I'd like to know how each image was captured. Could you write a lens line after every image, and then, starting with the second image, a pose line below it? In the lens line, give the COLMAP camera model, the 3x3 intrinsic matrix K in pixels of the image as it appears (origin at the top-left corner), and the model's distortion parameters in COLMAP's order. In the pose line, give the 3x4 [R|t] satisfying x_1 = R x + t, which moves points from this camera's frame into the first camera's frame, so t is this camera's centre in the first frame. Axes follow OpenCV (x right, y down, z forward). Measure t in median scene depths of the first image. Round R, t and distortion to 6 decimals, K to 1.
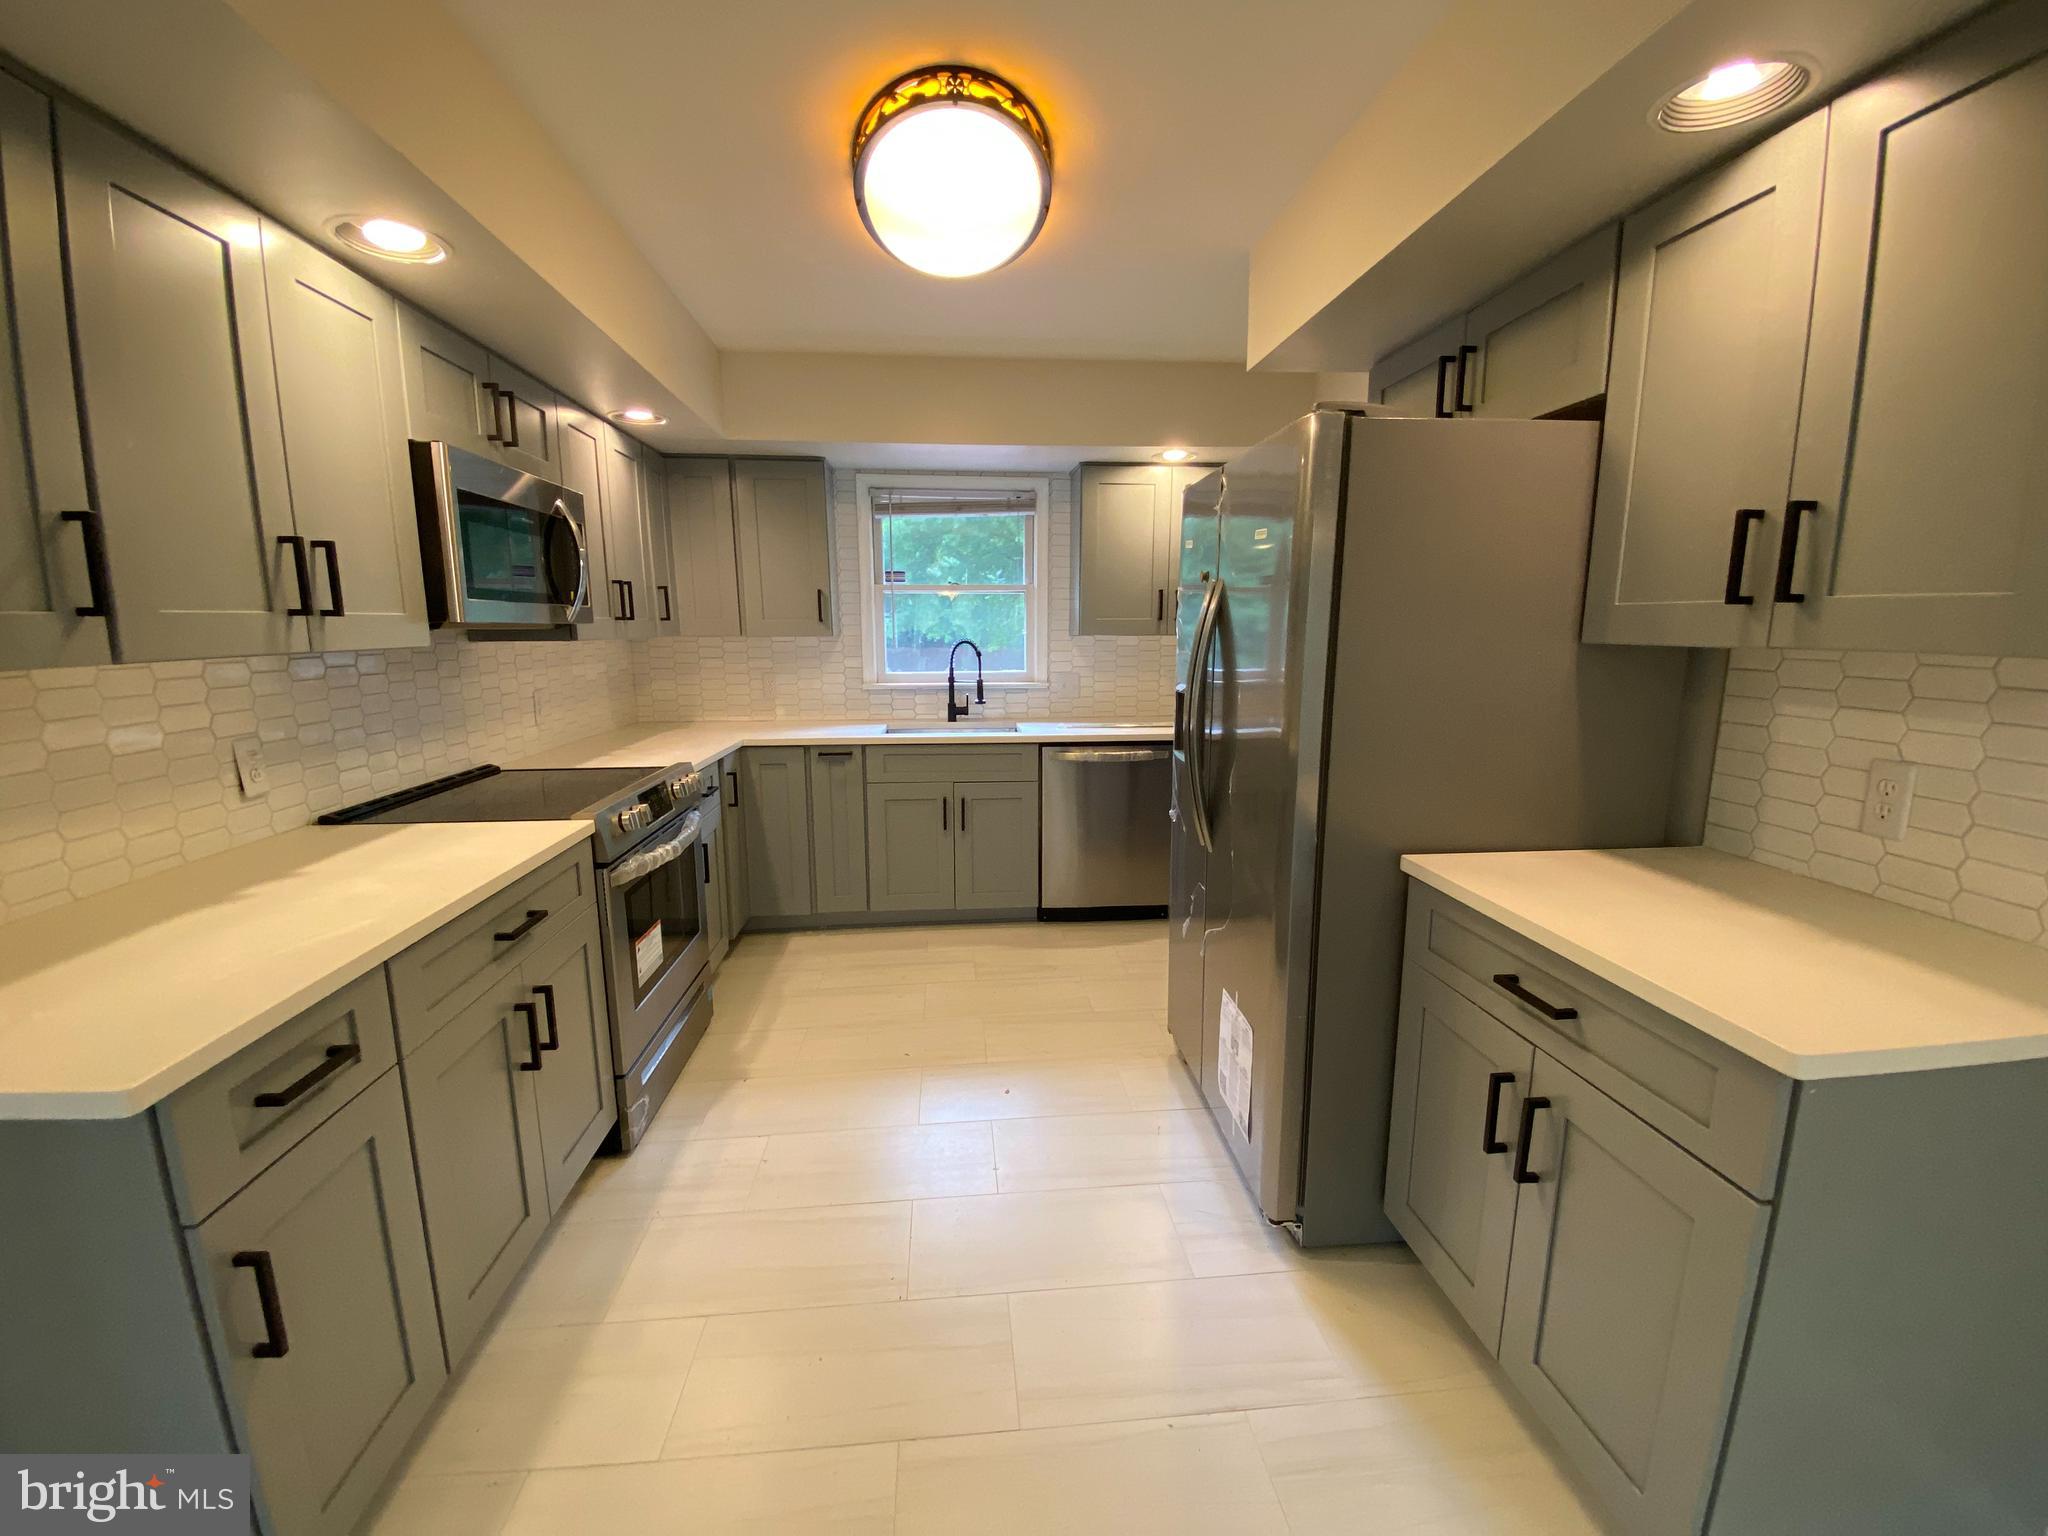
lens RADIAL K [[838.8, 0, 1029.8], [0, 838.8, 761.9], [0, 0, 1]] dist [0.022345, -0.021581]
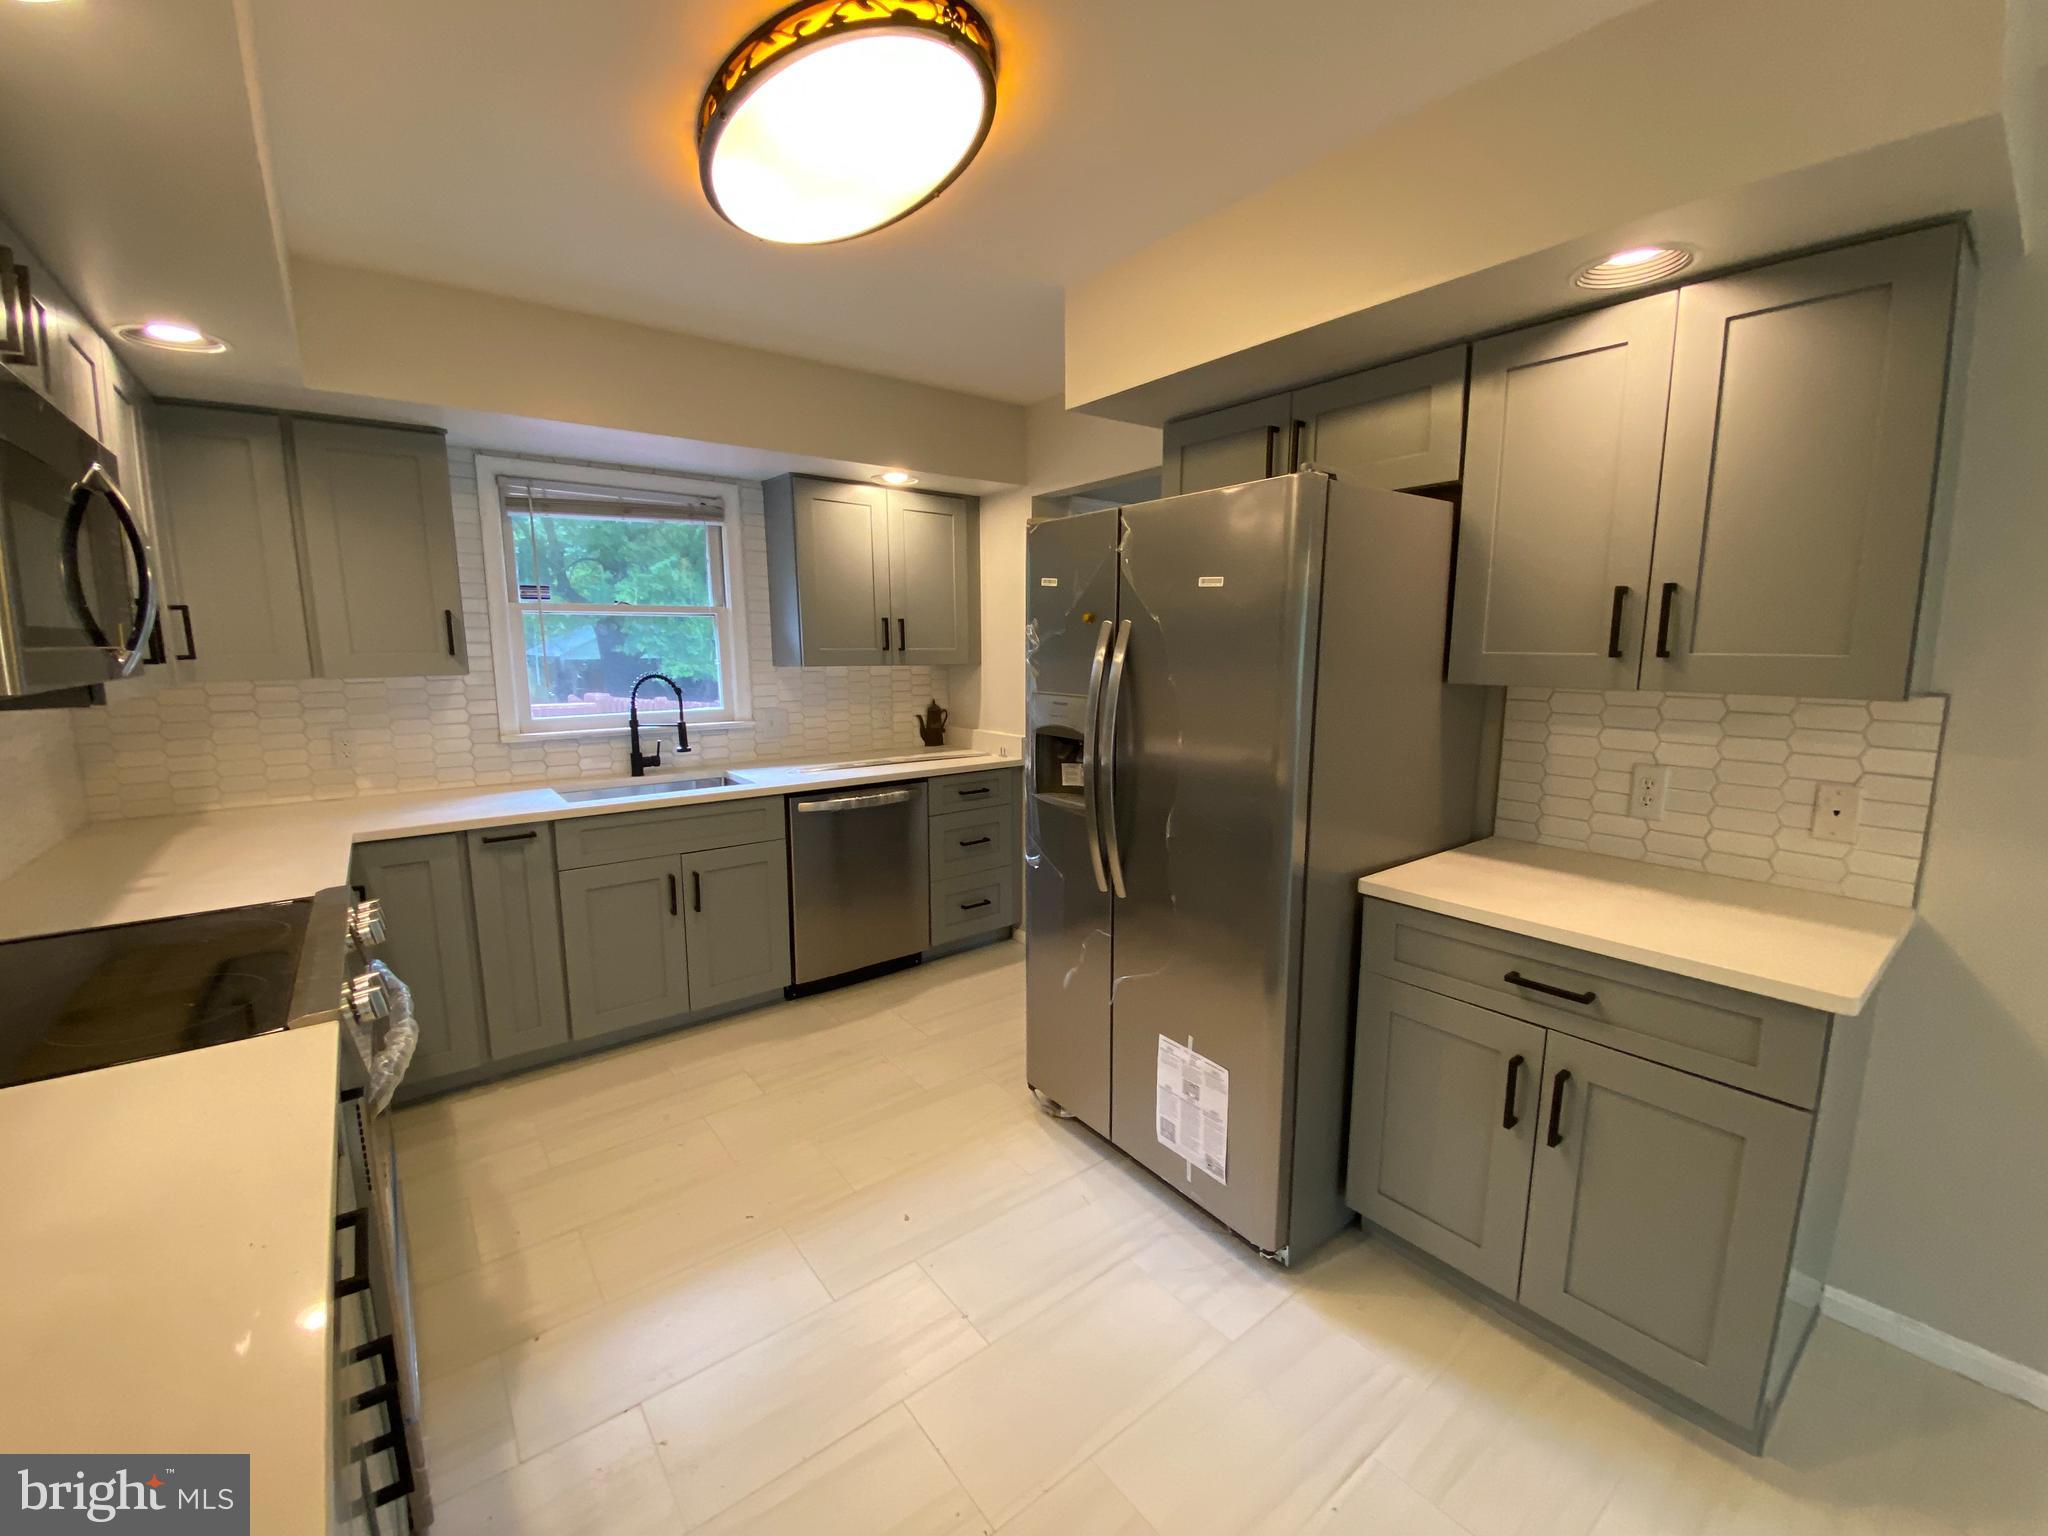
lens RADIAL K [[838.8, 0, 1029.8], [0, 838.8, 761.9], [0, 0, 1]] dist [0.022345, -0.021581]
pose [[0.843318, -0.078361, 0.531671, -0.234479], [0.086525, 0.996204, 0.009584, -0.042623], [-0.530404, 0.037920, 0.846896, 0.138695]]
